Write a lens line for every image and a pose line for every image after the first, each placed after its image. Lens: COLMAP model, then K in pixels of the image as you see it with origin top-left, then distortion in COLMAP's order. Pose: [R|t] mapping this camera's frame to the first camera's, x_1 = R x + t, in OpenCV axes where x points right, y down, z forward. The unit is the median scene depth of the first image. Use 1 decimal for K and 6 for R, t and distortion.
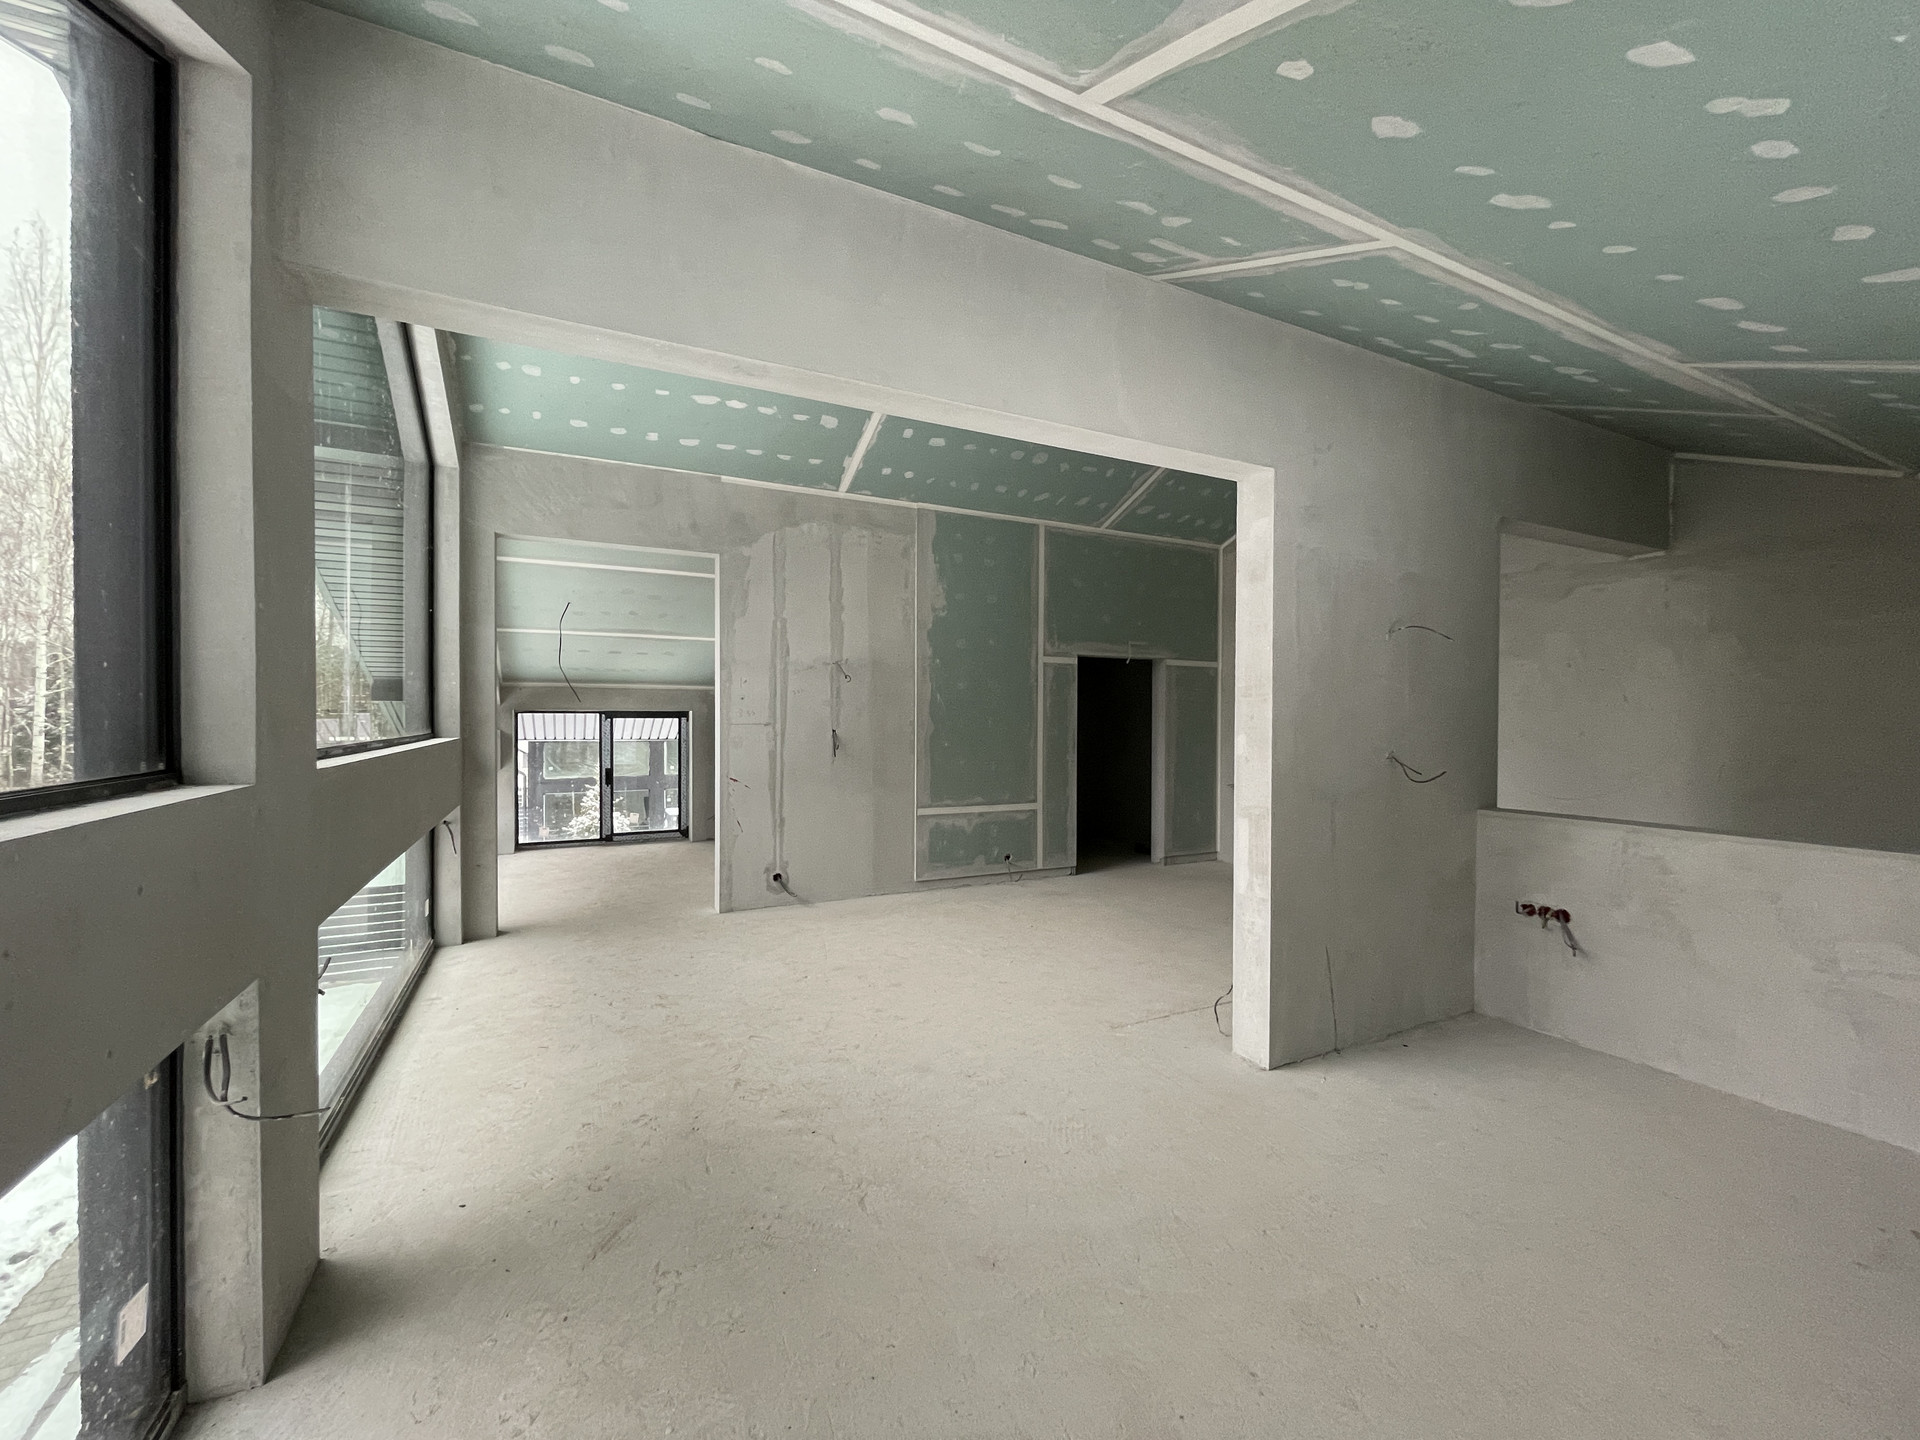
lens RADIAL K [[776.3, 0, 959.7], [0, 776.3, 727.7], [0, 0, 1]] dist [0.000208, -0.000042]
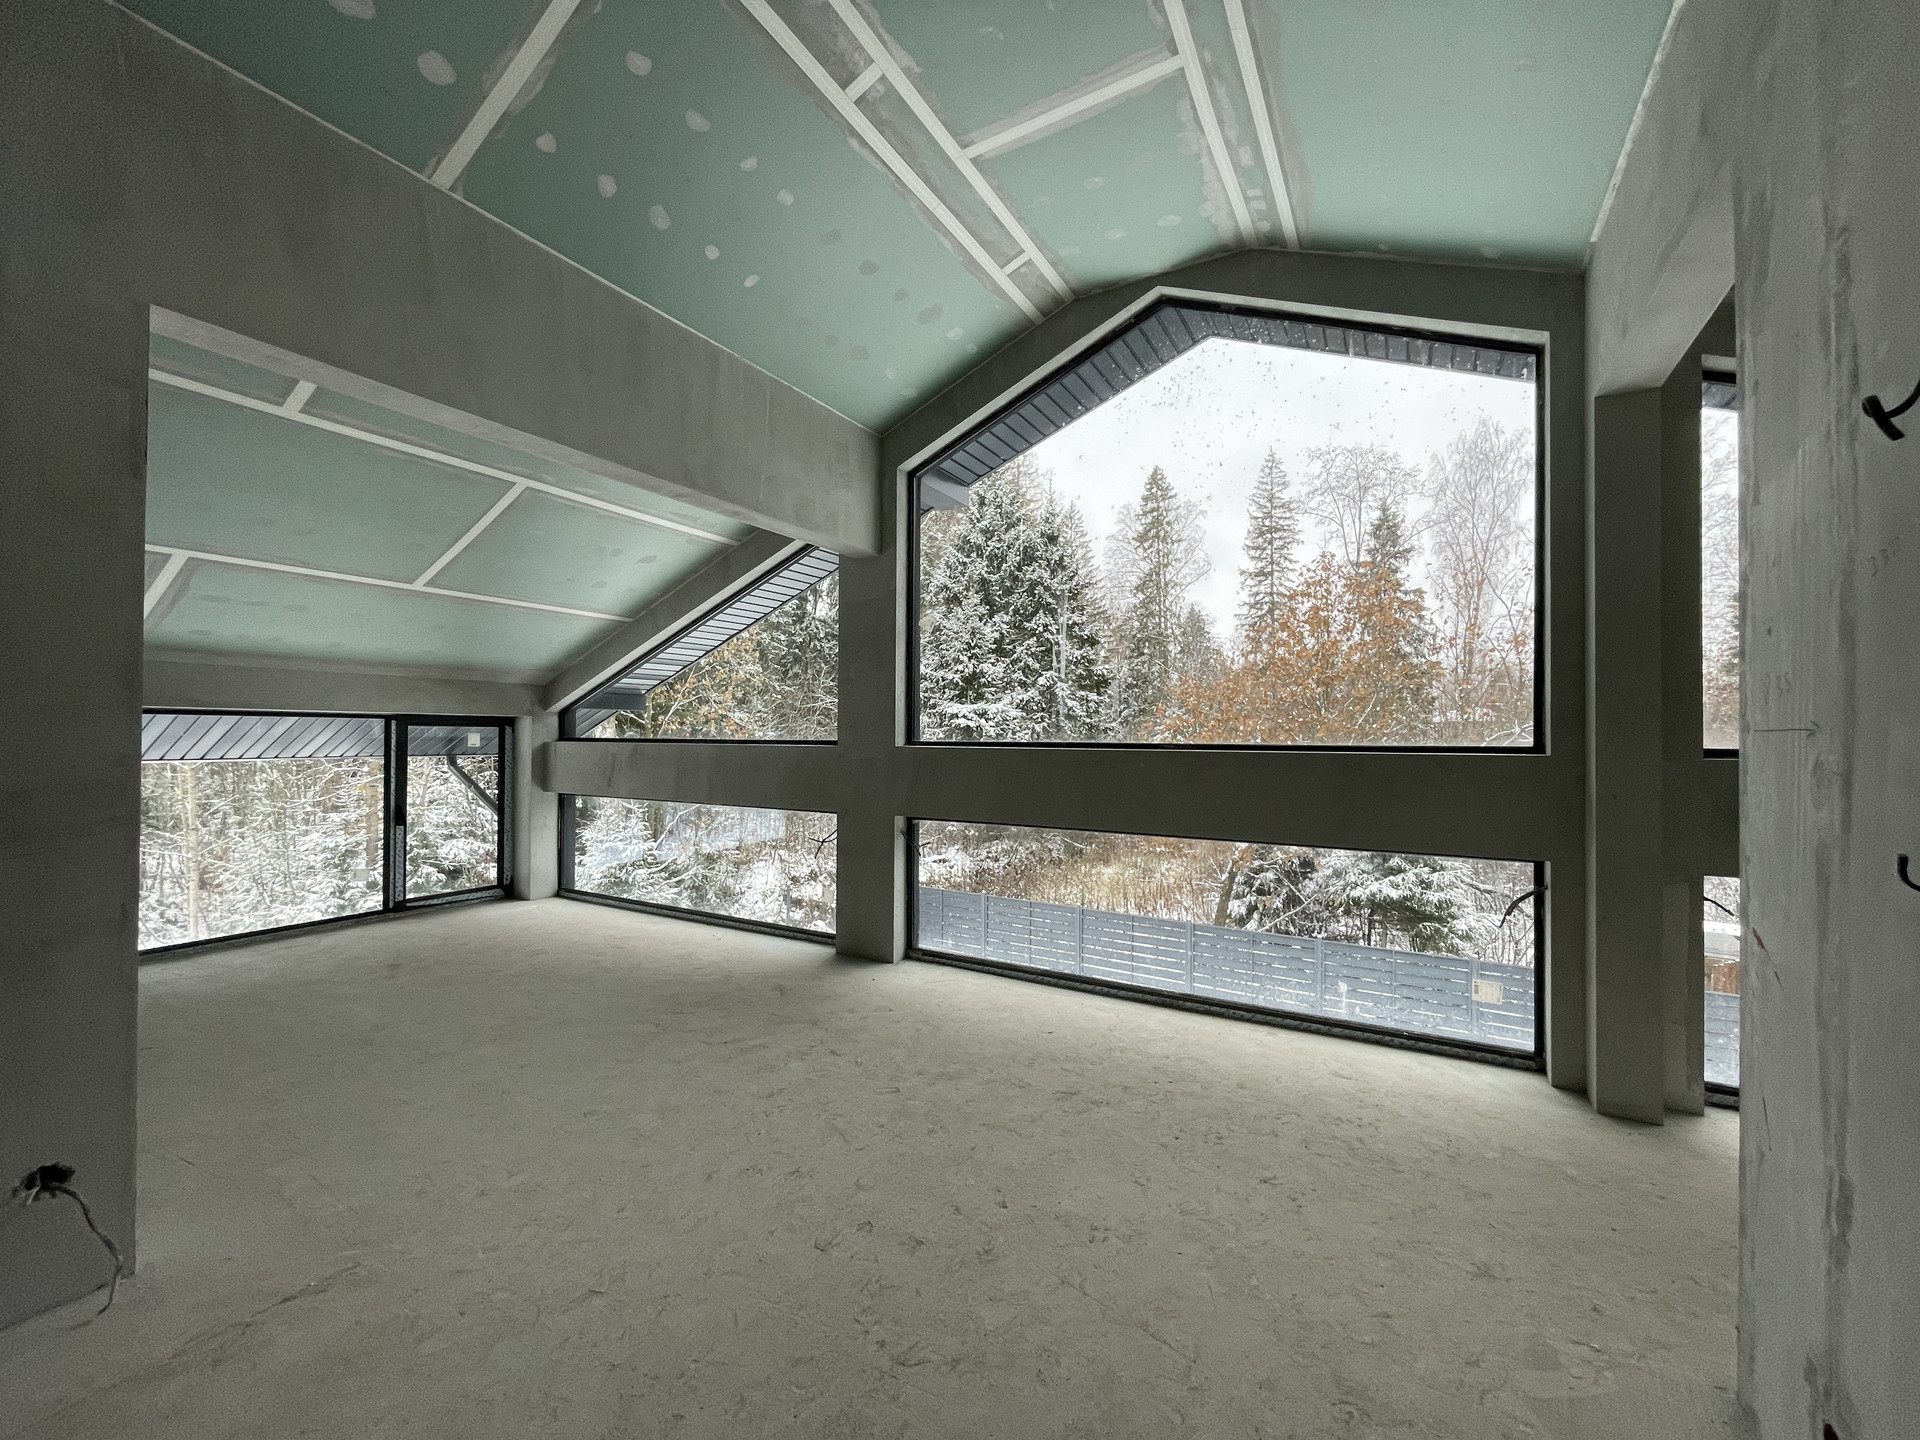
lens RADIAL K [[776.3, 0, 959.7], [0, 776.3, 727.7], [0, 0, 1]] dist [0.000208, -0.000042]
pose [[-0.842045, -0.010385, -0.539308, 0.159737], [-0.011917, 0.999929, -0.000648, -0.005796], [0.539276, 0.005881, -0.842108, 1.965314]]
